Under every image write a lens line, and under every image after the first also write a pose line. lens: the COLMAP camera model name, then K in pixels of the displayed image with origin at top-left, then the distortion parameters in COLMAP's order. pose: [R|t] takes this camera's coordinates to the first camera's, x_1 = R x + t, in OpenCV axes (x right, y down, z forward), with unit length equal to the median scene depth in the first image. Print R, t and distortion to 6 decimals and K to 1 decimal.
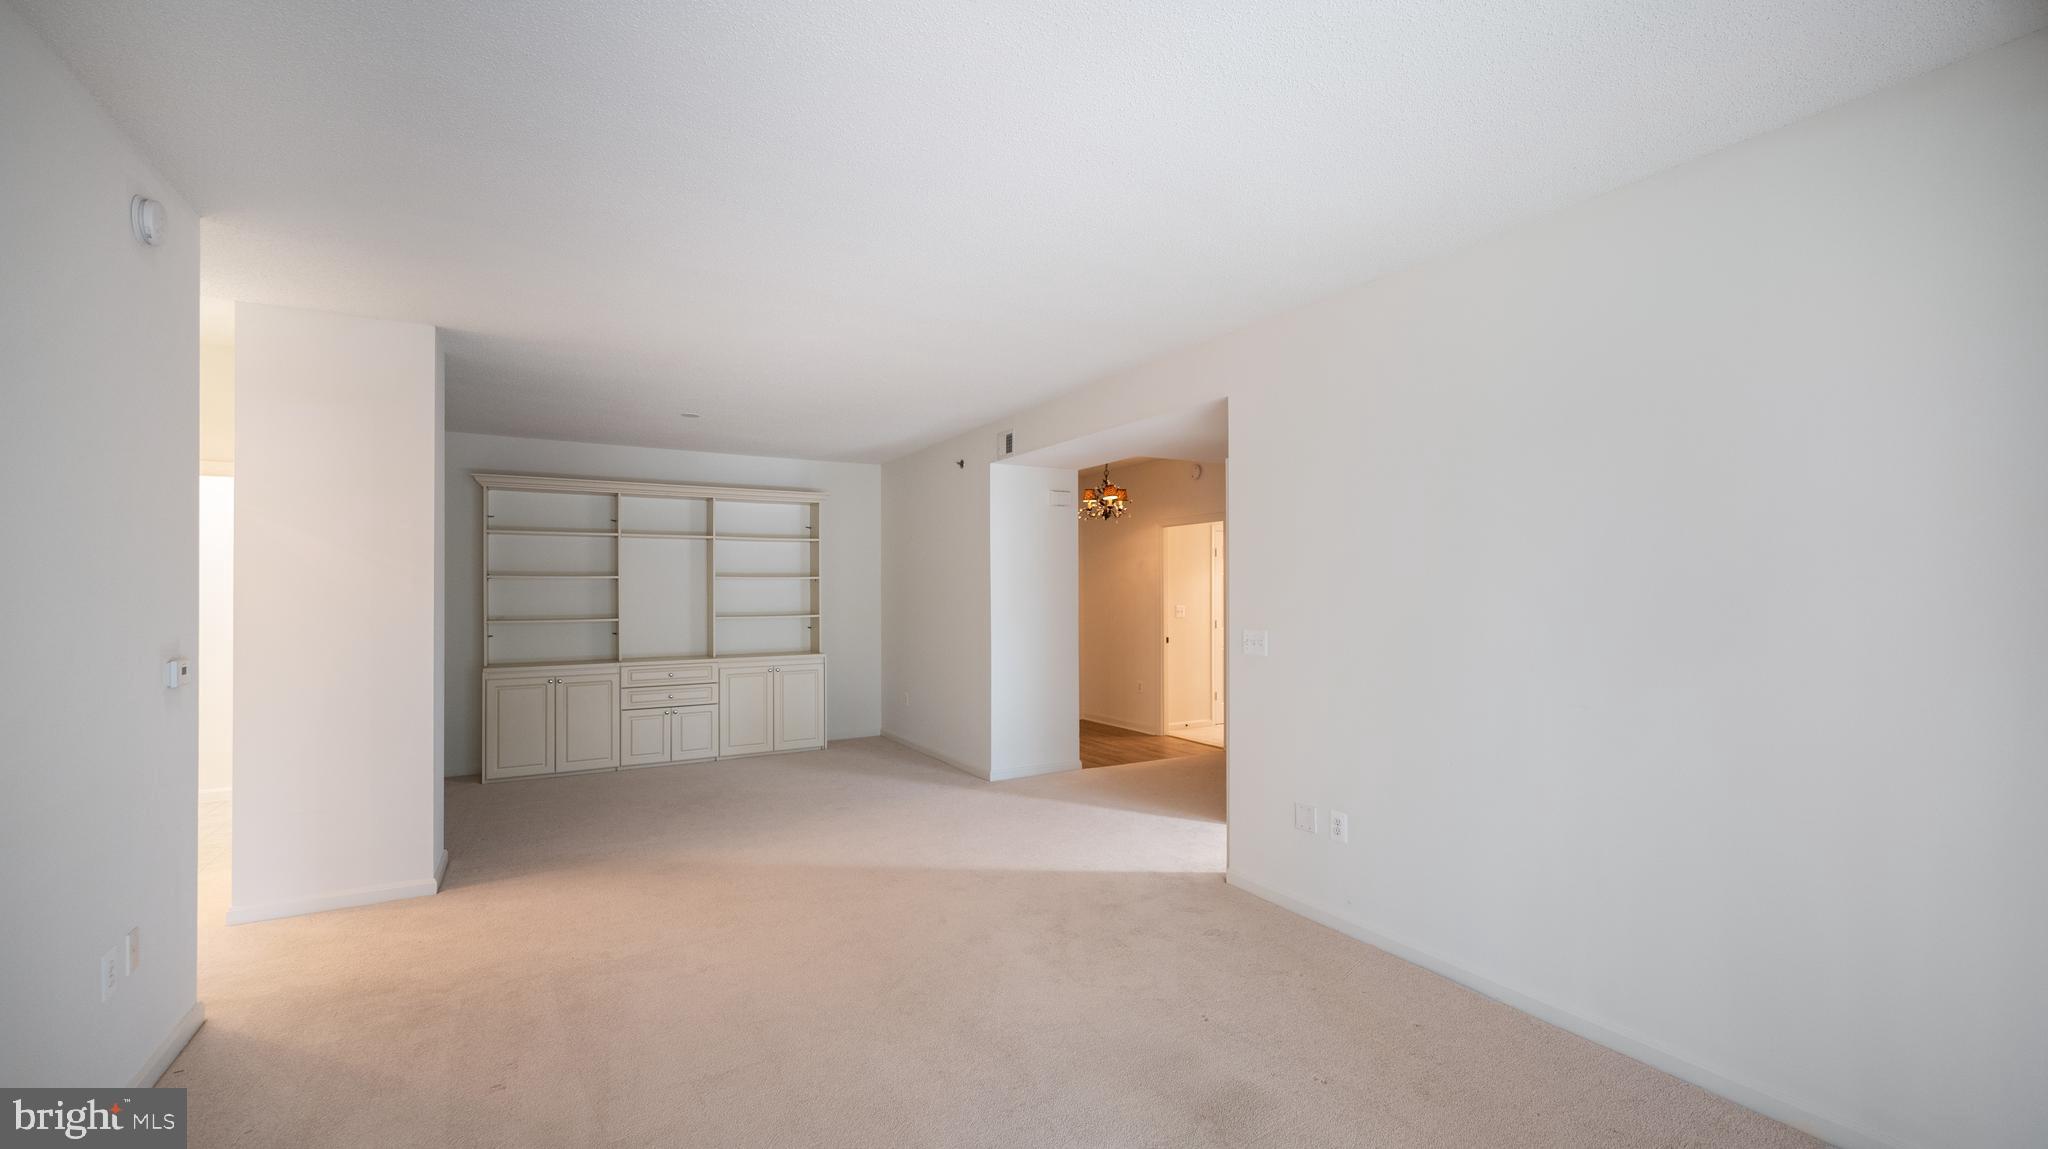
lens RADIAL K [[837.1, 0, 1020.6], [0, 837.1, 580.1], [0, 0, 1]] dist [-0.000565, -0.000324]
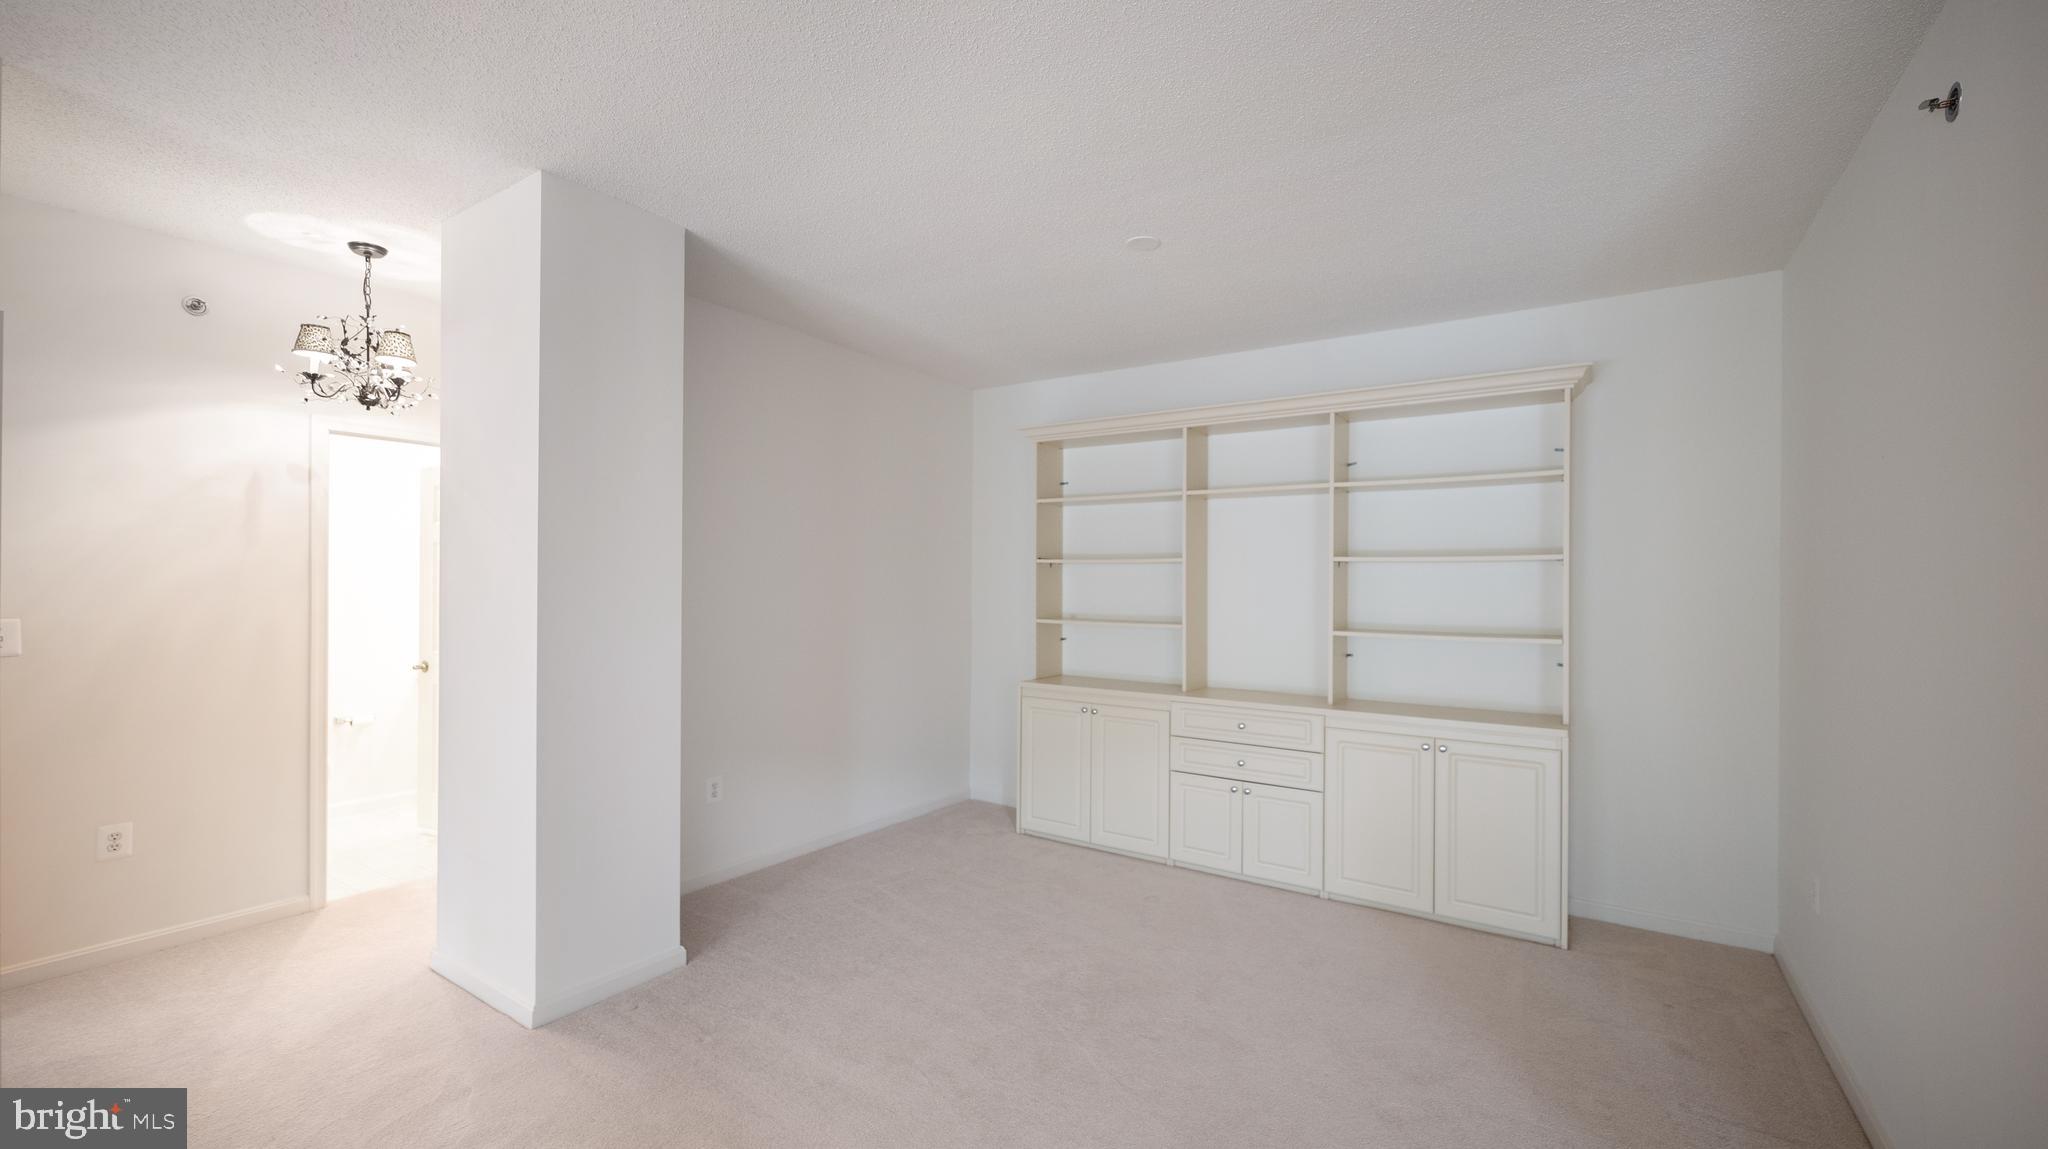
lens RADIAL K [[837.1, 0, 1020.6], [0, 837.1, 580.1], [0, 0, 1]] dist [-0.000565, -0.000324]
pose [[0.418325, 0.008391, -0.908259, 0.049277], [0.003492, 0.999935, 0.010846, 0.003624], [0.908291, -0.007709, 0.418269, 0.596907]]
